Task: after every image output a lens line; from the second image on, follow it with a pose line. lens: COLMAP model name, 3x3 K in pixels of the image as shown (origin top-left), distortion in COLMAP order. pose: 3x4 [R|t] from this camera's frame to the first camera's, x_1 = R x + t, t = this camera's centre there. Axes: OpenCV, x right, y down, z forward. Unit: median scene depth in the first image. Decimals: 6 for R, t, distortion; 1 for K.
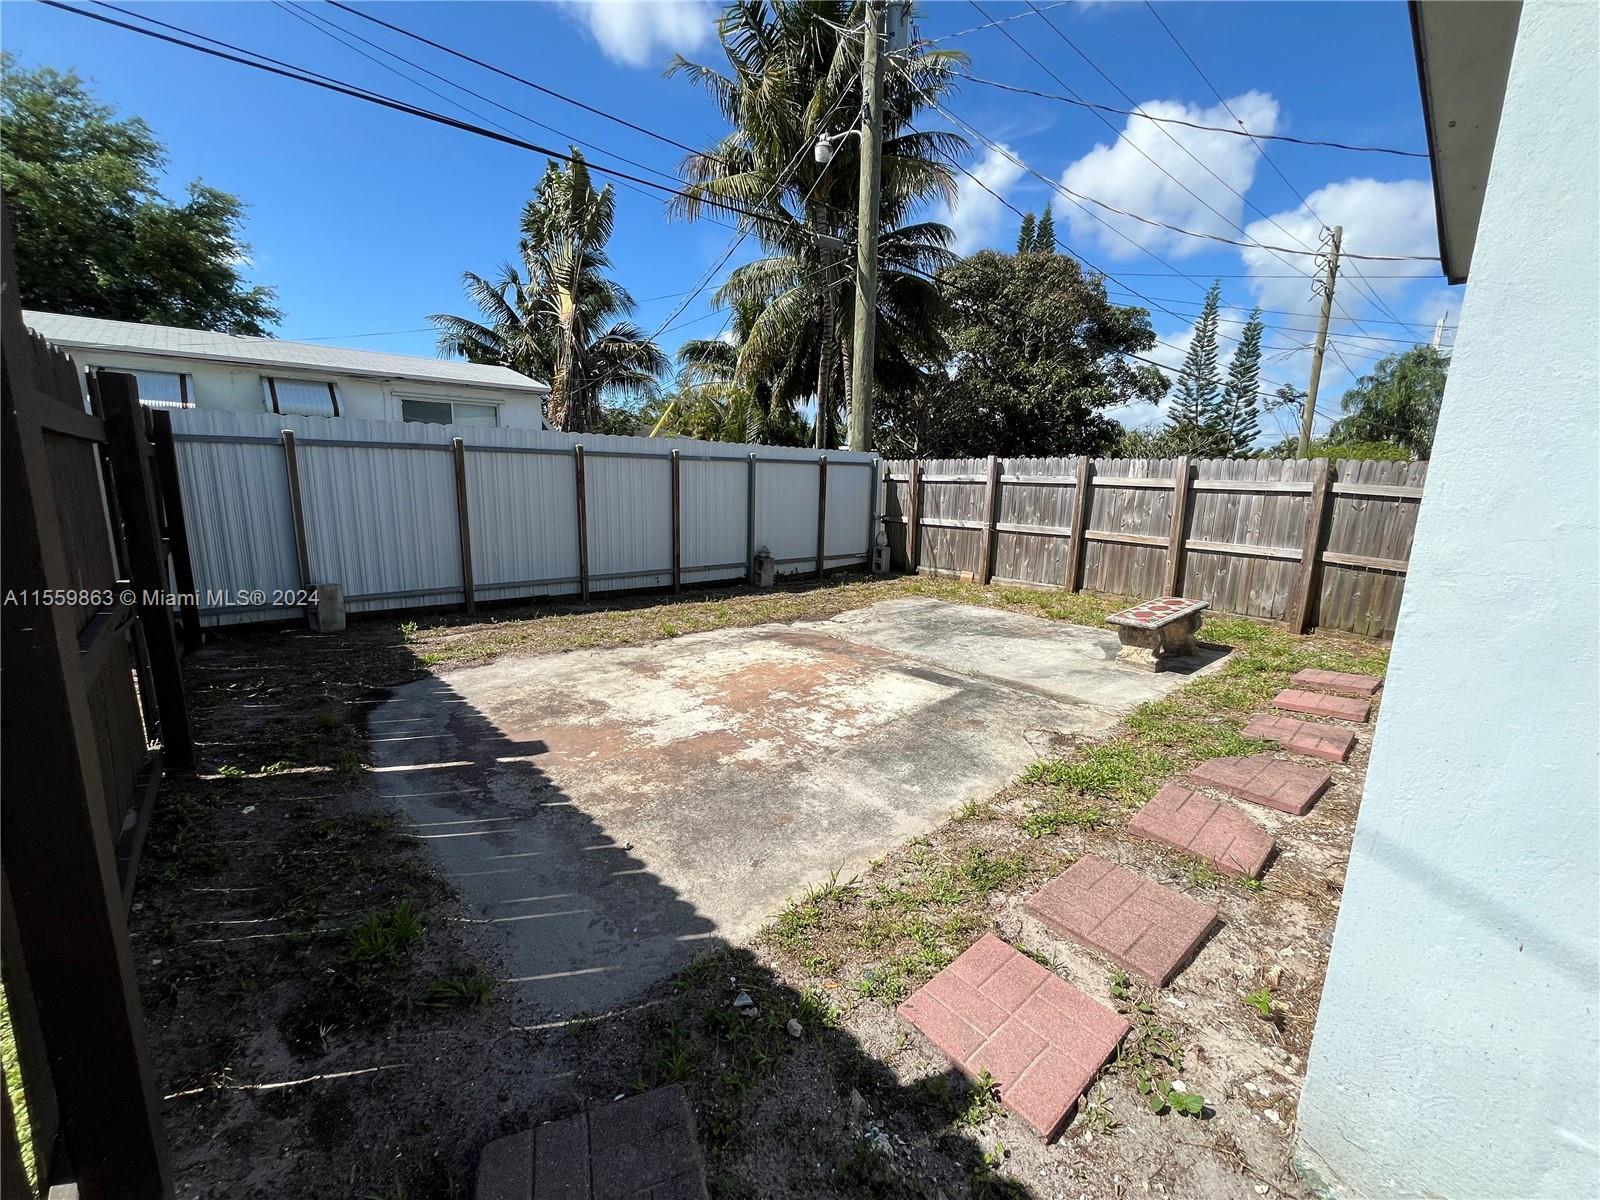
lens RADIAL K [[644.3, 0, 800.0], [0, 644.3, 600.0], [0, 0, 1]] dist [-0.001674, -0.000207]
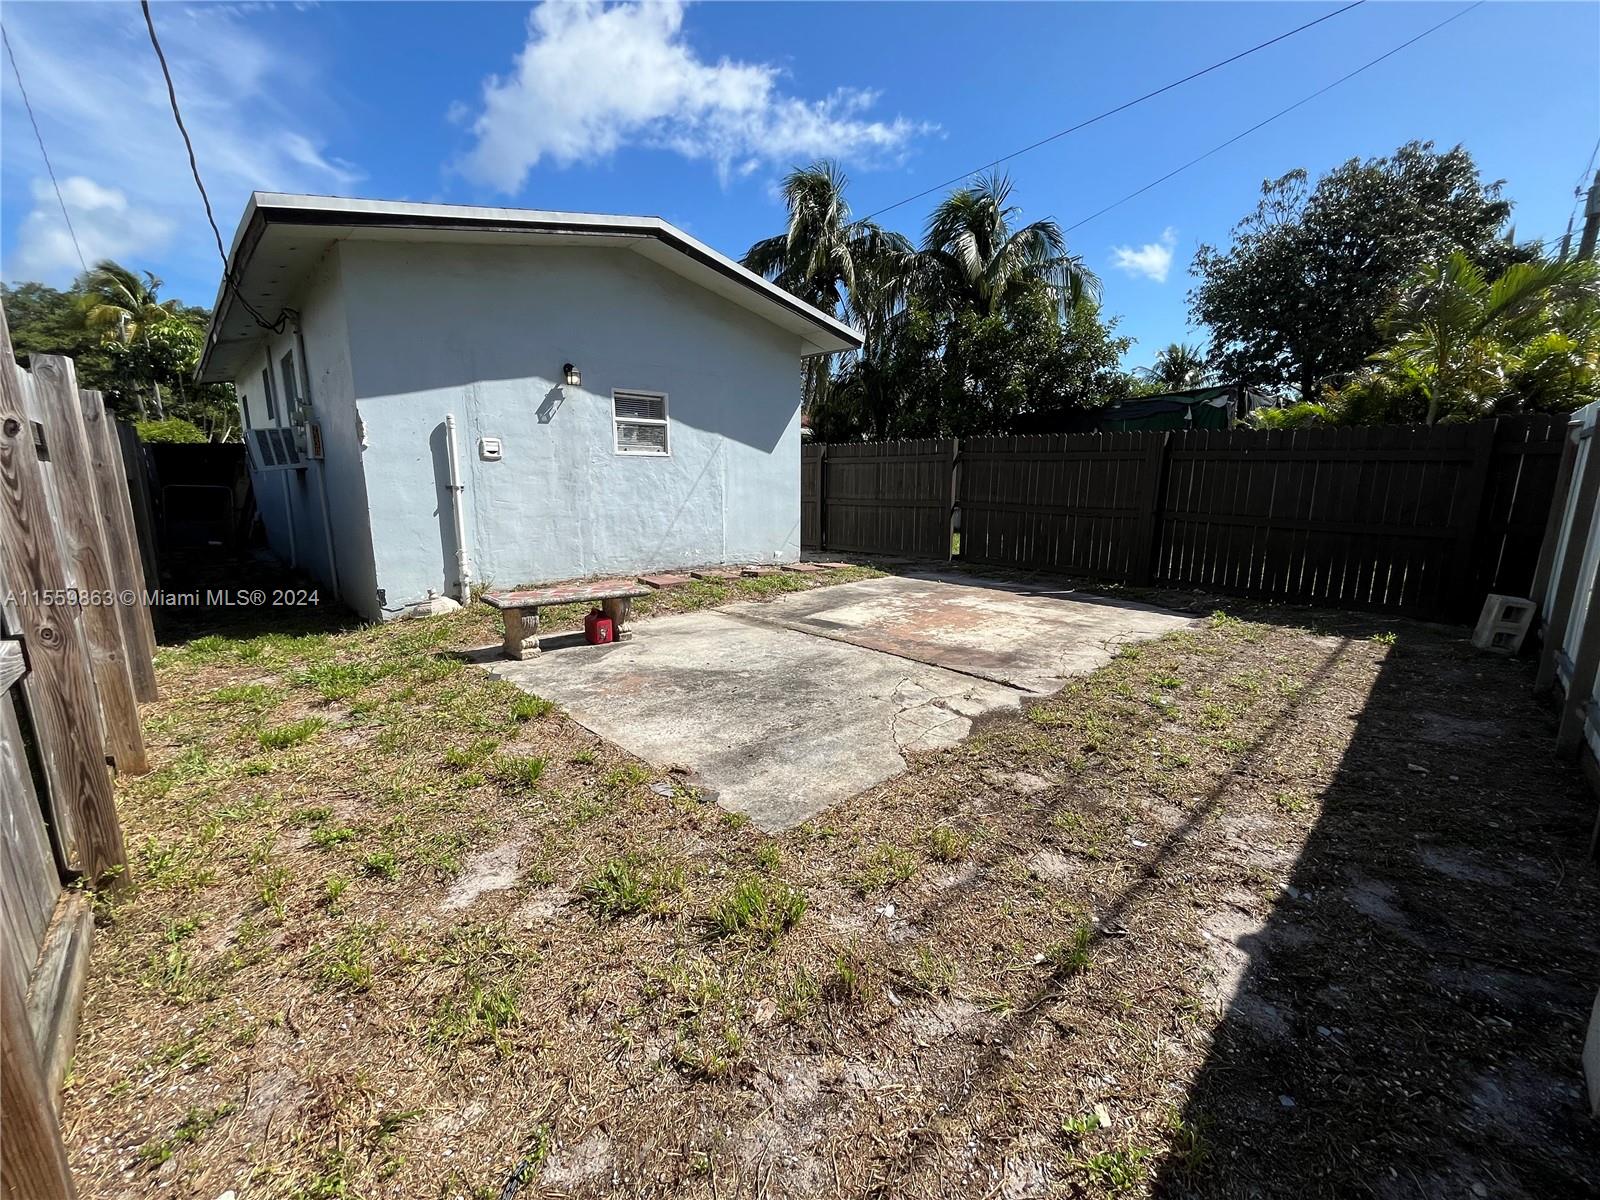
lens RADIAL K [[644.3, 0, 800.0], [0, 644.3, 600.0], [0, 0, 1]] dist [-0.001674, -0.000207]
pose [[-0.998692, -0.017733, -0.047964, 0.339909], [-0.034242, 0.928528, 0.369681, -0.404663], [0.037981, 0.370839, -0.927920, 2.326326]]
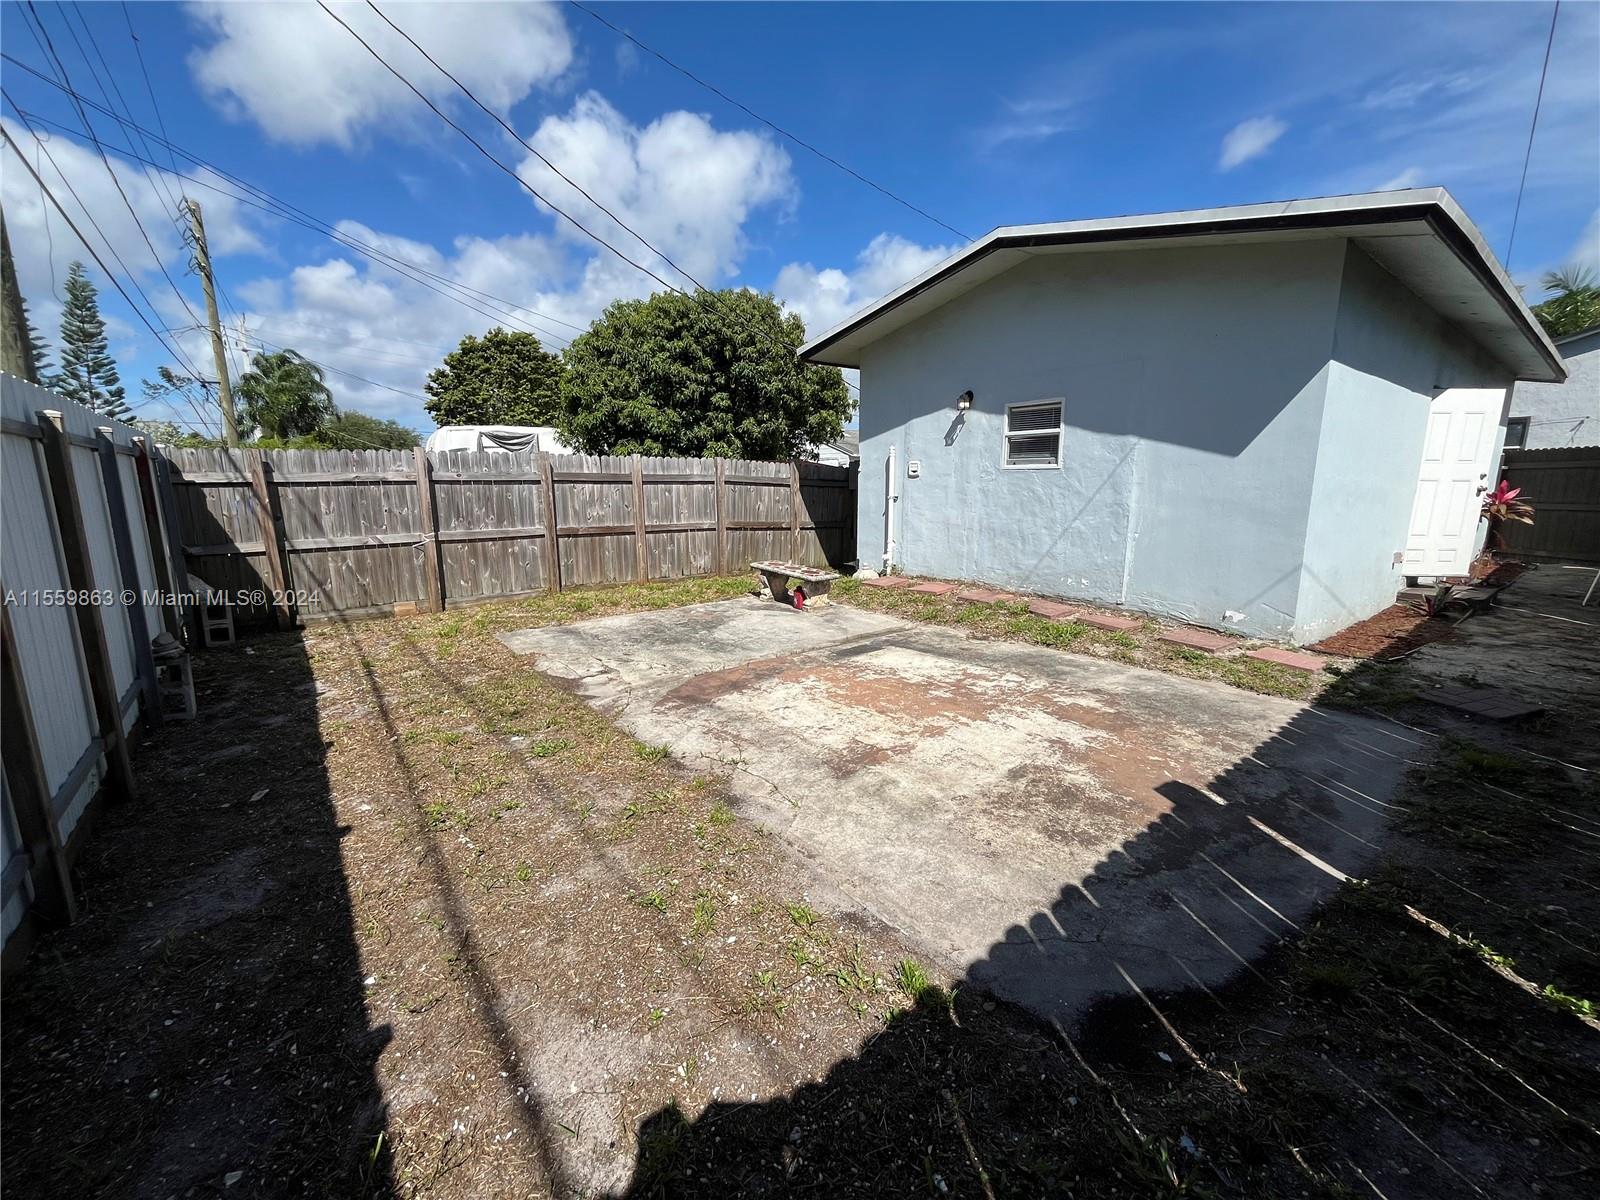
lens RADIAL K [[644.3, 0, 800.0], [0, 644.3, 600.0], [0, 0, 1]] dist [-0.001674, -0.000207]
pose [[0.056477, -0.204757, 0.977182, -0.982690], [0.194167, 0.962310, 0.190419, -0.222475], [-0.979341, 0.178982, 0.094105, 1.085826]]
